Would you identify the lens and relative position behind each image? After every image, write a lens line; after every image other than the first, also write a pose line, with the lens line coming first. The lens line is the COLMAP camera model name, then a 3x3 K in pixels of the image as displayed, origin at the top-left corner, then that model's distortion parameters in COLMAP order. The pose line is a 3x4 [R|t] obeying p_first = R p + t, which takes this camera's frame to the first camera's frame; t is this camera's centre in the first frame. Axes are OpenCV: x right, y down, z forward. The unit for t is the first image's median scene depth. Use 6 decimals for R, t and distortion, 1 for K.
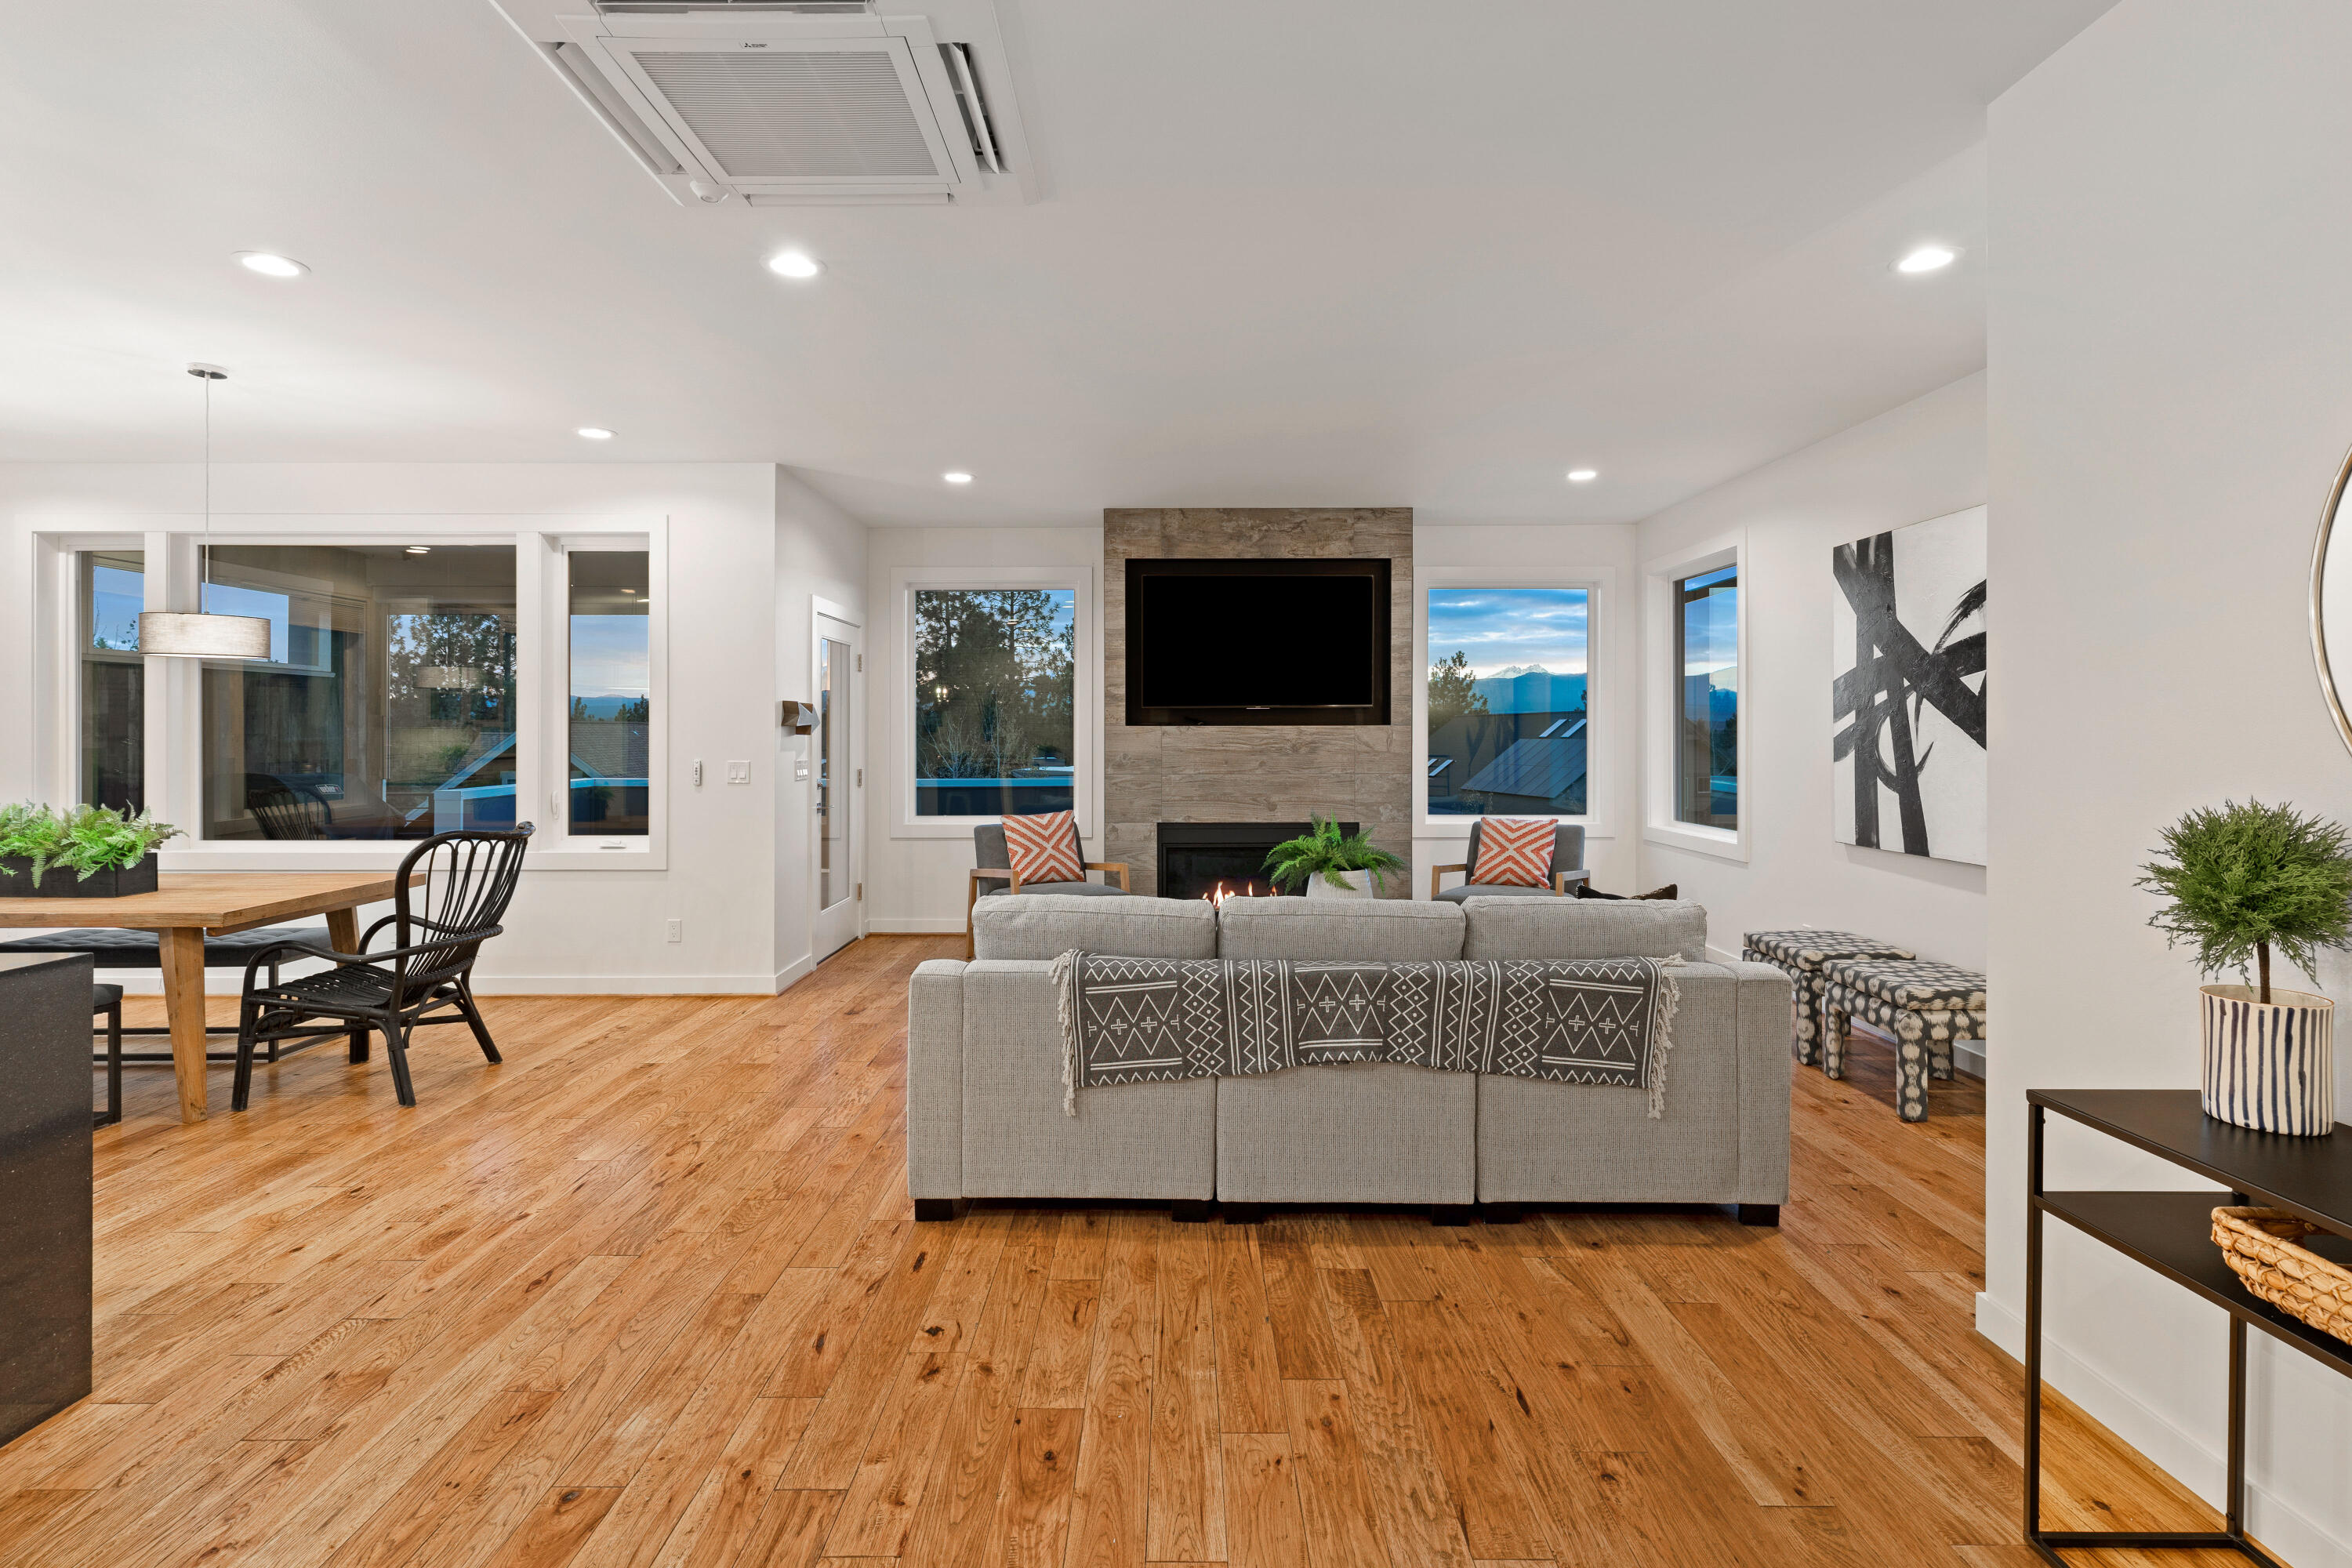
lens RADIAL K [[1172.5, 0, 1198.1], [0, 1172.5, 718.7], [0, 0, 1]] dist [0.005156, -0.002607]
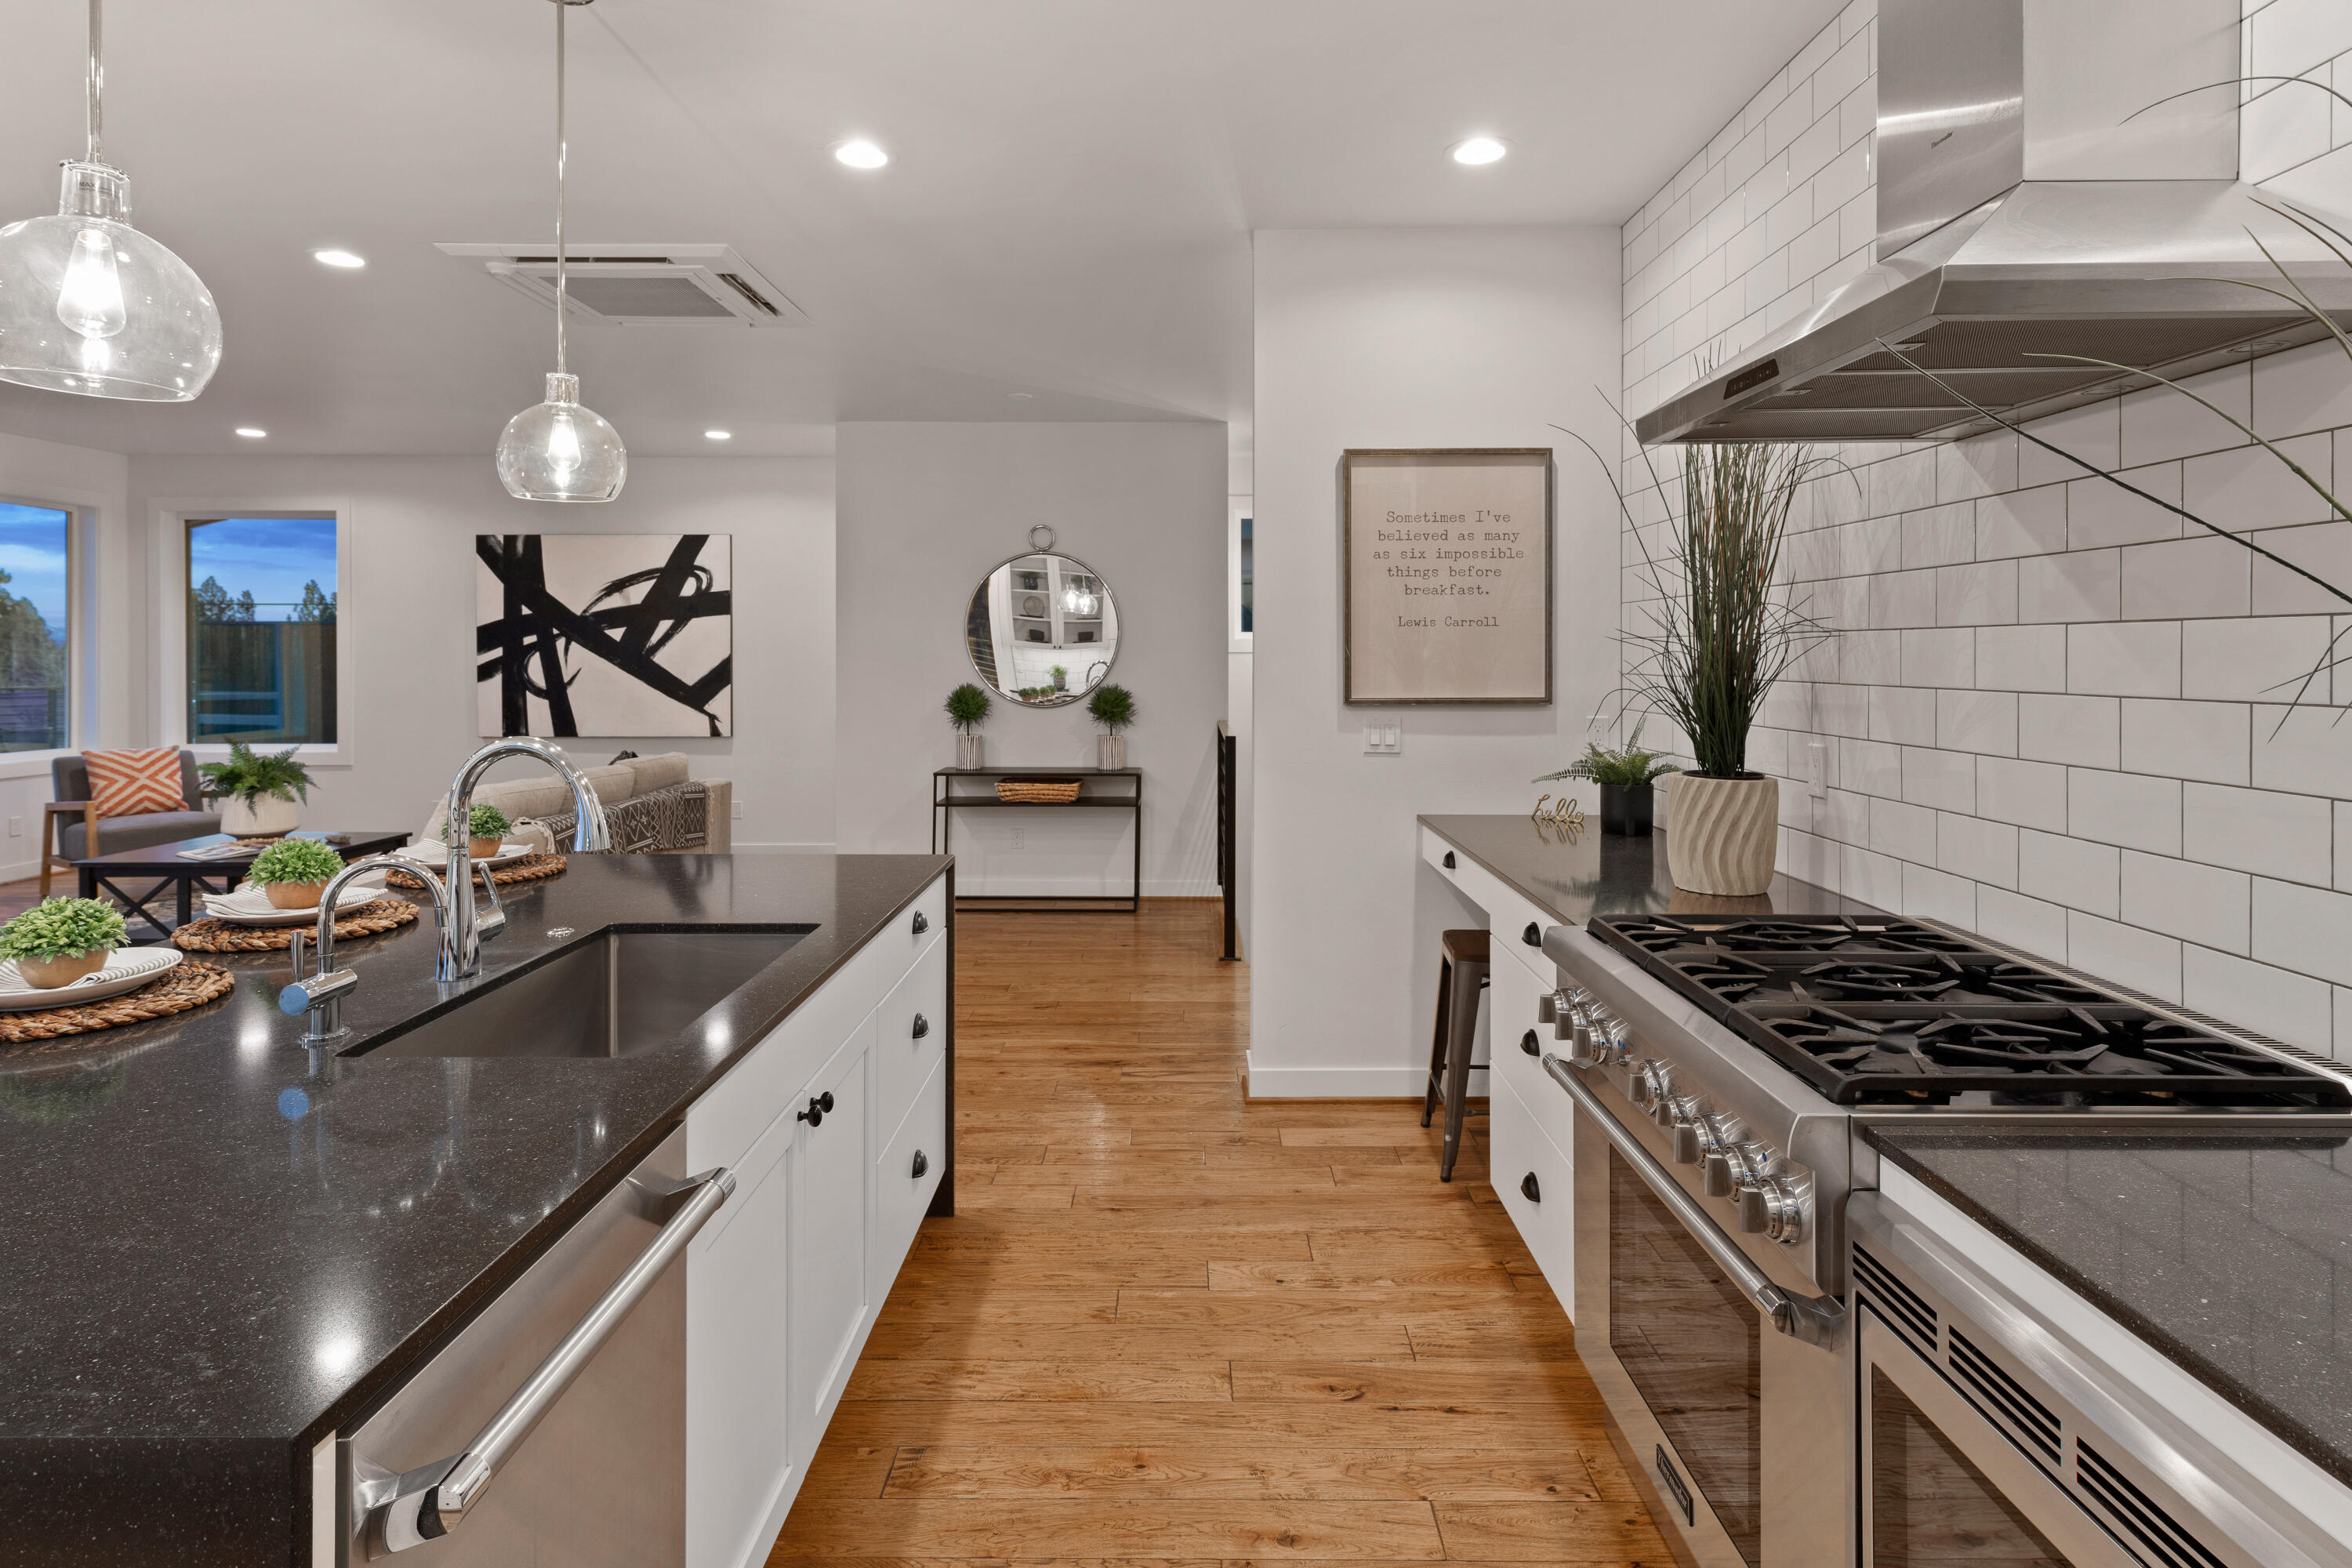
lens RADIAL K [[1226.0, 0, 1173.5], [0, 1226.0, 660.7], [0, 0, 1]] dist [0.004523, -0.001517]
pose [[0.010859, -0.003293, 0.999936, -0.864024], [-0.012484, 0.999916, 0.003428, -0.005075], [-0.999863, -0.012521, 0.010817, 0.112792]]
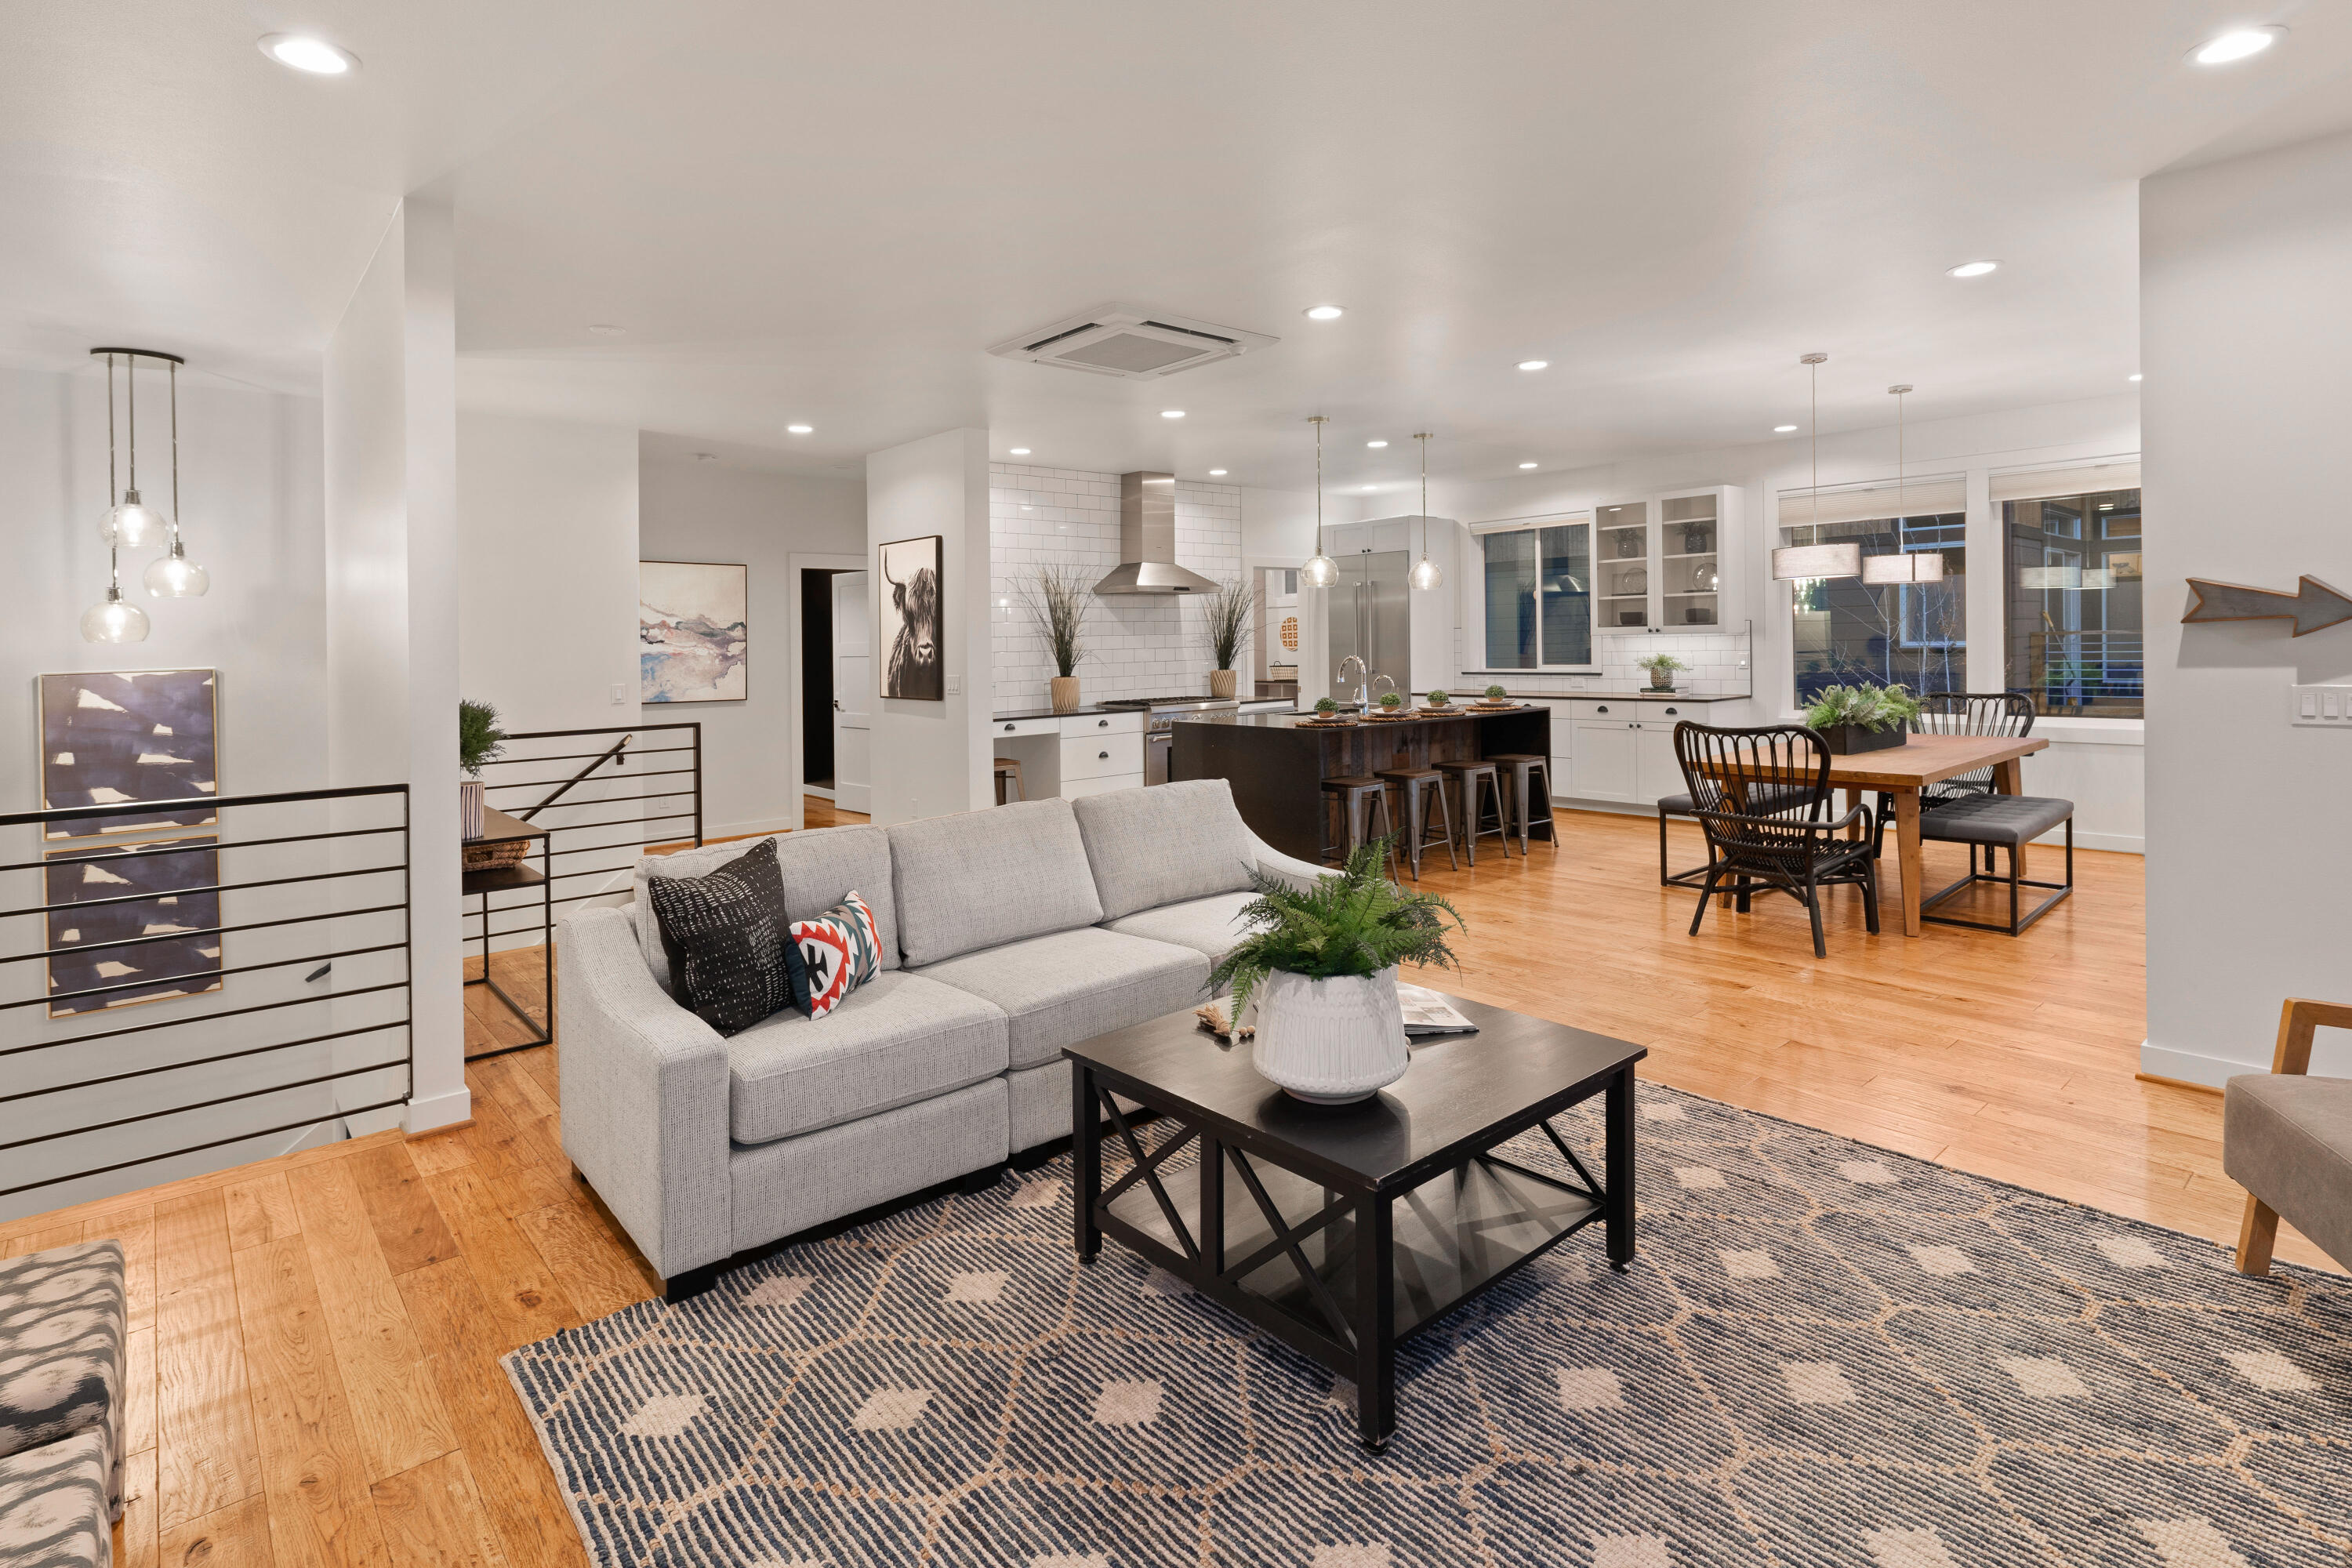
lens RADIAL K [[1172.5, 0, 1192.5], [0, 1172.5, 676.0], [0, 0, 1]] dist [0.005156, -0.002607]
pose [[-0.753346, 0.037771, -0.656539, 0.380593], [0.029429, 0.999285, 0.023720, 0.002952], [0.656966, -0.001452, -0.753919, 1.104501]]
